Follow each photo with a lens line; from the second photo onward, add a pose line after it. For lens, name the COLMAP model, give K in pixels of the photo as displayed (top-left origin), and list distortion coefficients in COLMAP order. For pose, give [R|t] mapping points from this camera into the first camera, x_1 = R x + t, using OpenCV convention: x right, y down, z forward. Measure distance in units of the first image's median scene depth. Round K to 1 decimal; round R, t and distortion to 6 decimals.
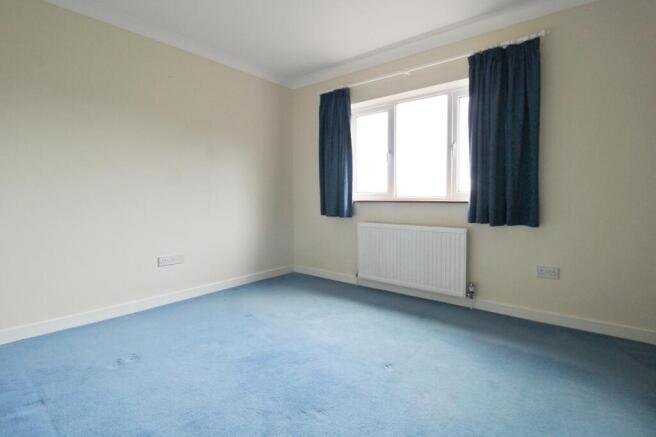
lens RADIAL K [[320.1, 0, 328.9], [0, 320.1, 207.8], [0, 0, 1]] dist [-0.002533, -0.000723]
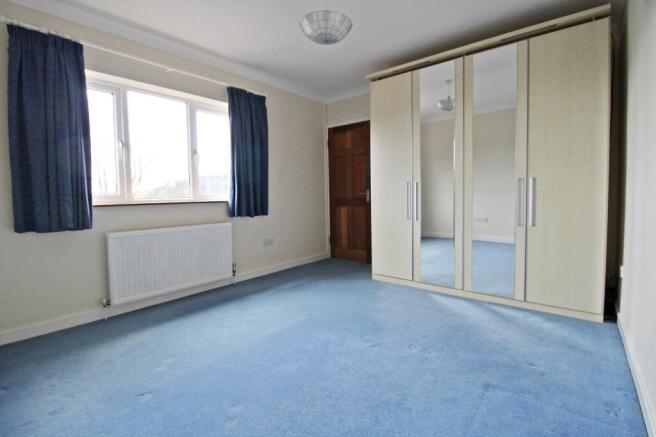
lens RADIAL K [[303.9, 0, 331.3], [0, 303.9, 208.9], [0, 0, 1]] dist [0.002485, -0.012941]
pose [[0.013590, -0.046861, 0.998809, -0.679135], [0.053336, 0.997513, 0.046074, -0.018488], [-0.998484, 0.052646, 0.016056, 0.516224]]
